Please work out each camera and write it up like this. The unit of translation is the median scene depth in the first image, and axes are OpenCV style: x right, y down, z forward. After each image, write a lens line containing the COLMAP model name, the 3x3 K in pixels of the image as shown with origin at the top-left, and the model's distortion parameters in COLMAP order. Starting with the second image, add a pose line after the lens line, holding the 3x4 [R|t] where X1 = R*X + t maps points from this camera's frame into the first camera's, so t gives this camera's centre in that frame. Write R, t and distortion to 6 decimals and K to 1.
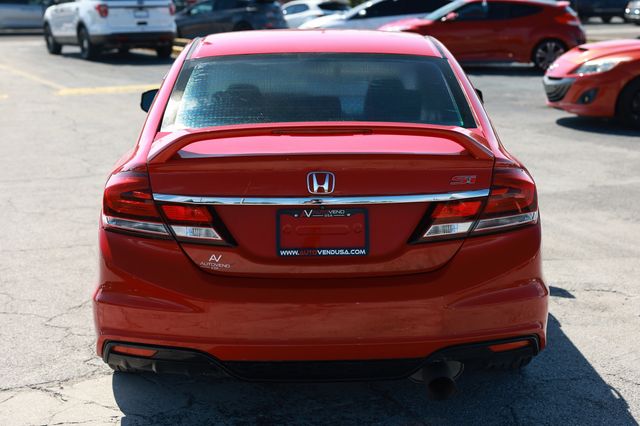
lens RADIAL K [[1010.8, 0, 315.6], [0, 1010.8, 215.4], [0, 0, 1]] dist [0.125904, 0.000000]
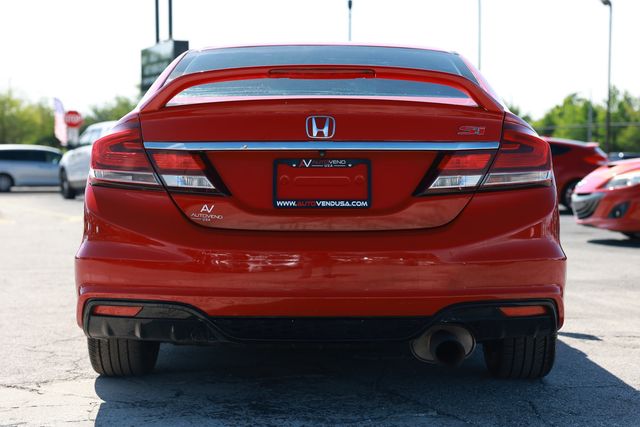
lens RADIAL K [[1063.4, 0, 324.9], [0, 1063.4, 209.8], [0, 0, 1]] dist [0.137177, 0.000000]
pose [[0.999831, 0.010622, -0.014973, 0.024017], [-0.013067, 0.984645, -0.174080, 0.208447], [0.012894, 0.174246, 0.984618, 0.029285]]
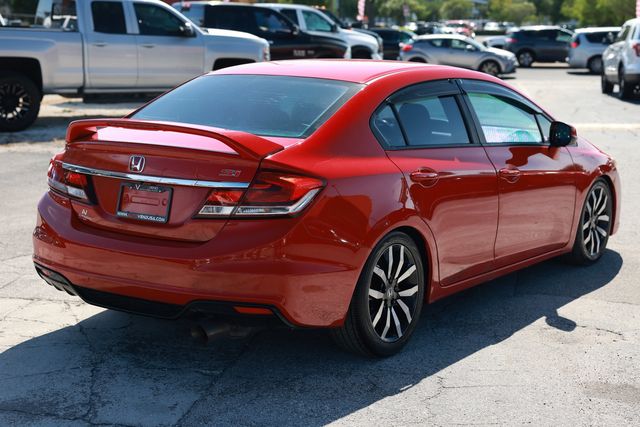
lens RADIAL K [[1079.1, 0, 319.3], [0, 1079.1, 214.6], [0, 0, 1]] dist [0.001587, 0.000000]
pose [[0.816303, 0.113488, -0.566366, 0.981884], [-0.139870, 0.990165, -0.003185, 0.005263], [0.560434, 0.081818, 0.824148, -0.042235]]
